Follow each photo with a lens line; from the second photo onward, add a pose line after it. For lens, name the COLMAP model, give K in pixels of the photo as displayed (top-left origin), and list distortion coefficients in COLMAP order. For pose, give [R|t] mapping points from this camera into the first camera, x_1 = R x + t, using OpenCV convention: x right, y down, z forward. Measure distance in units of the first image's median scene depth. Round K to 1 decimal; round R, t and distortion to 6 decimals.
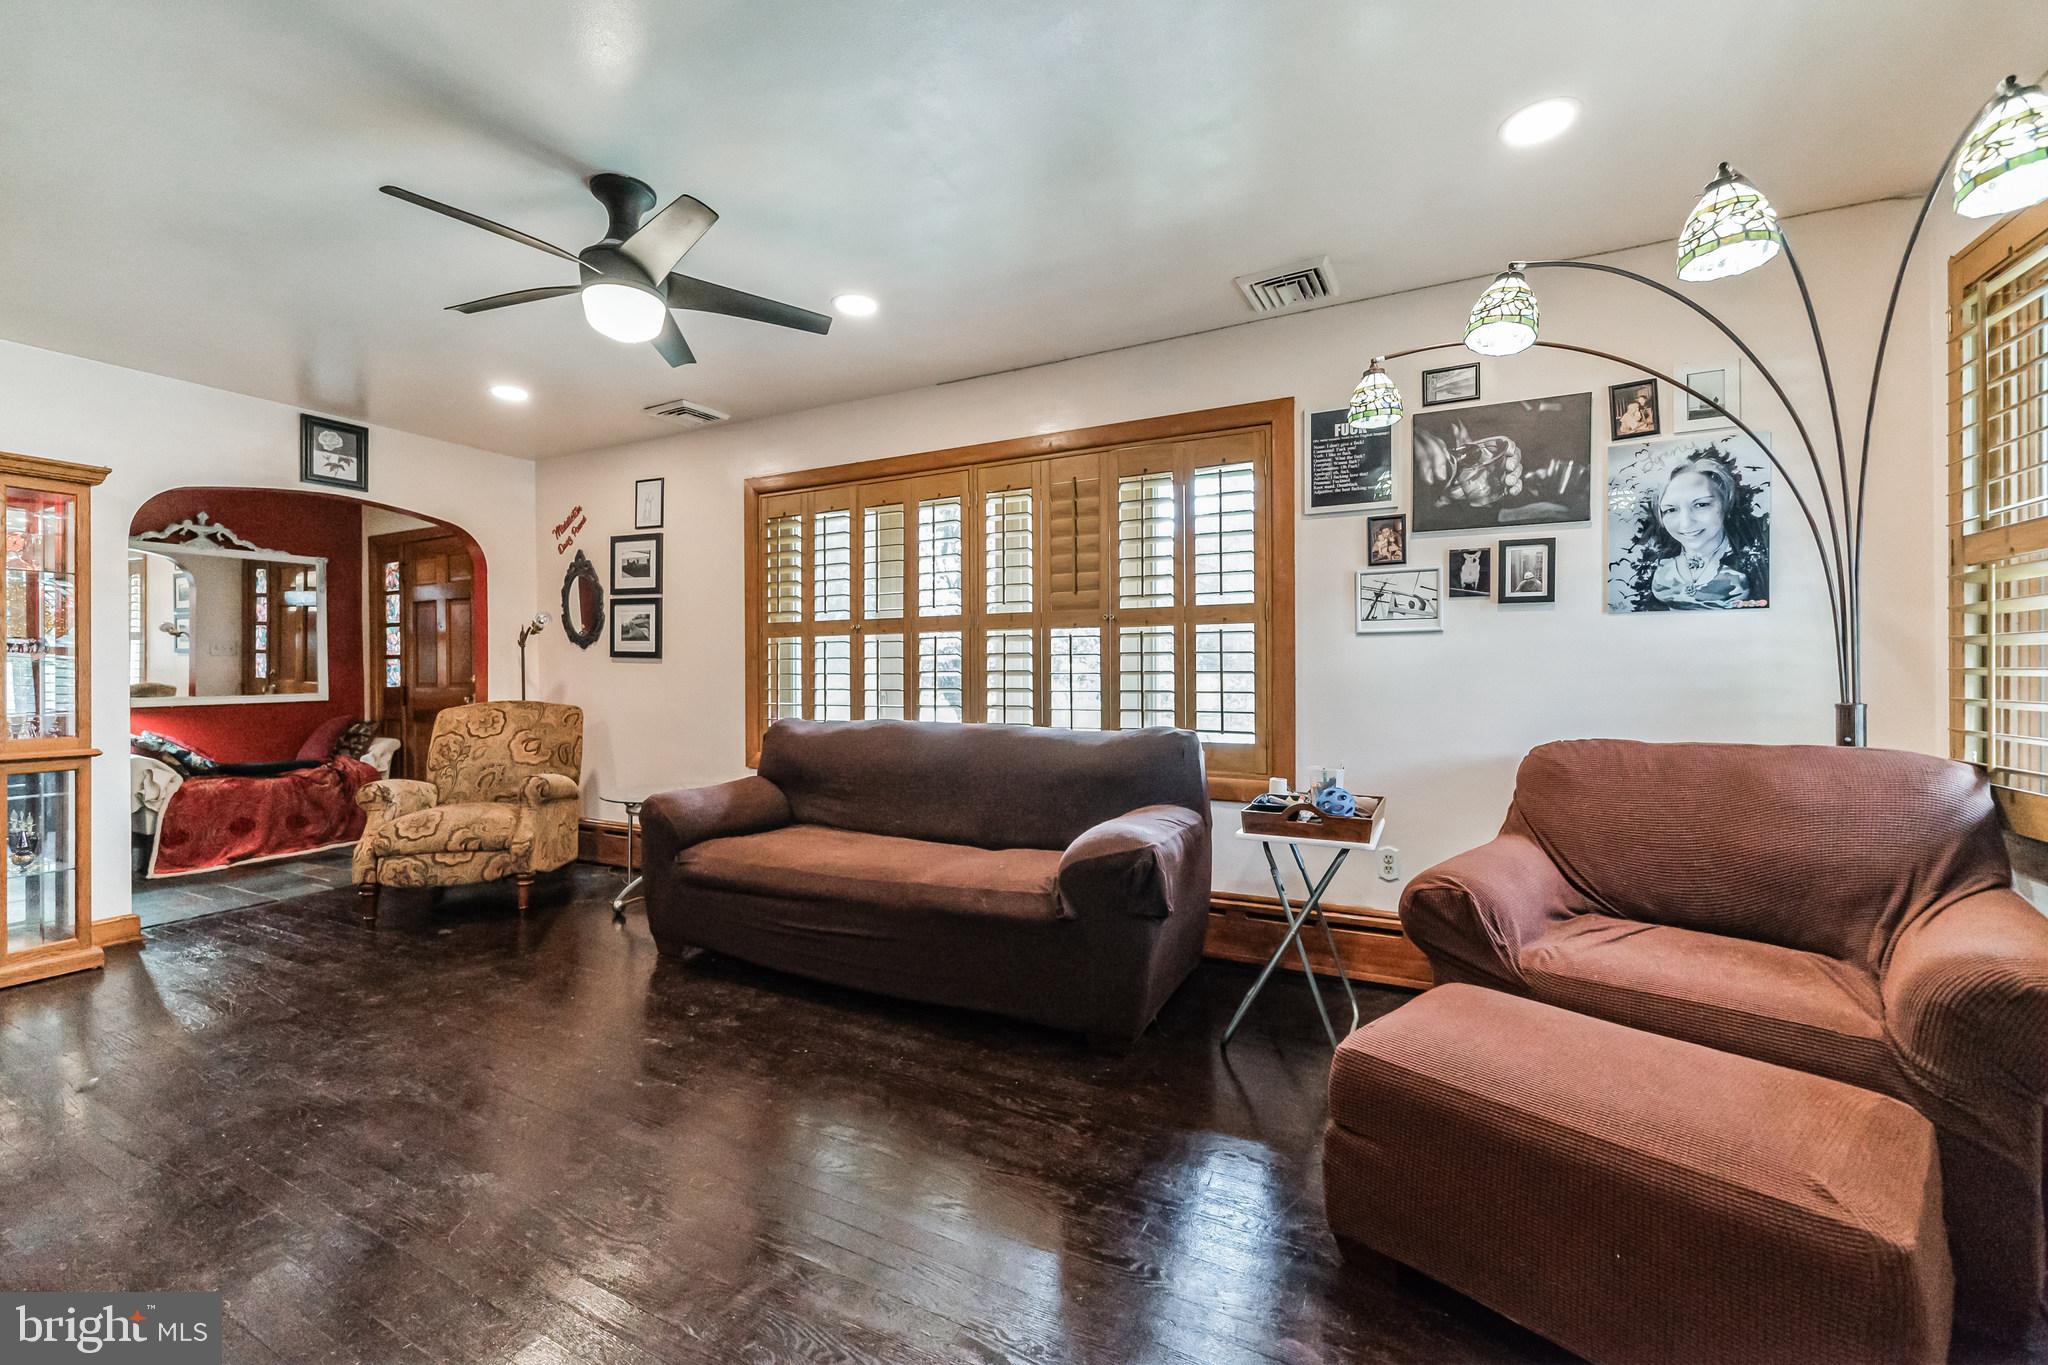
lens RADIAL K [[815.3, 0, 1012.8], [0, 815.3, 680.7], [0, 0, 1]] dist [0.001993, -0.001157]
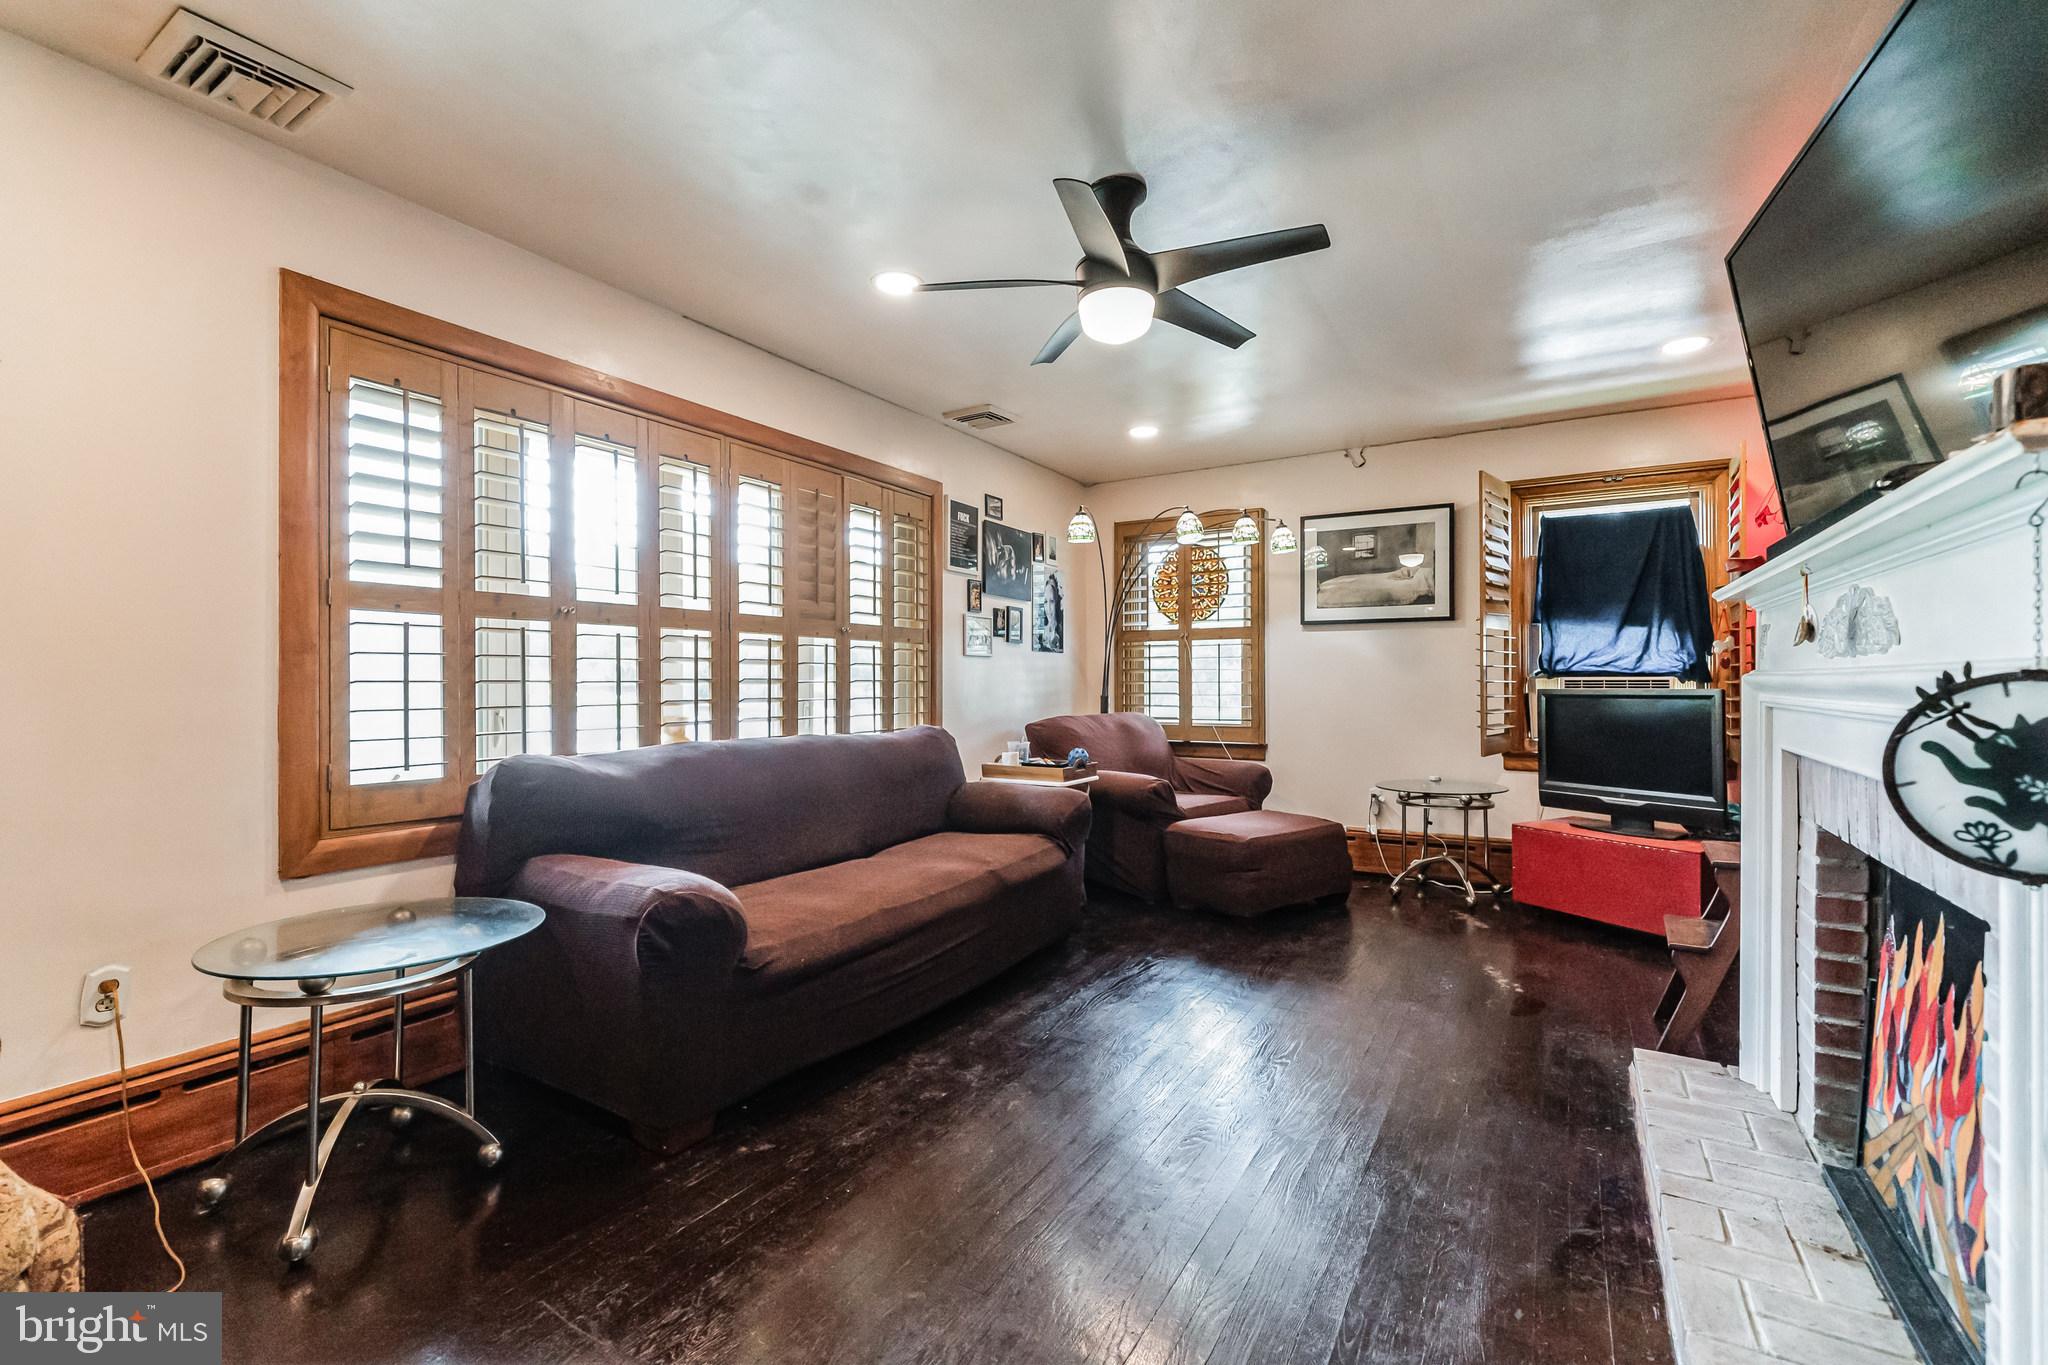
lens RADIAL K [[866.3, 0, 1027.3], [0, 866.3, 673.3], [0, 0, 1]] dist [0.002837, 0.000013]
pose [[0.075861, 0.010604, 0.997062, -1.098960], [0.002774, 0.999937, -0.010845, -0.007830], [-0.997115, 0.003588, 0.075826, 0.732687]]
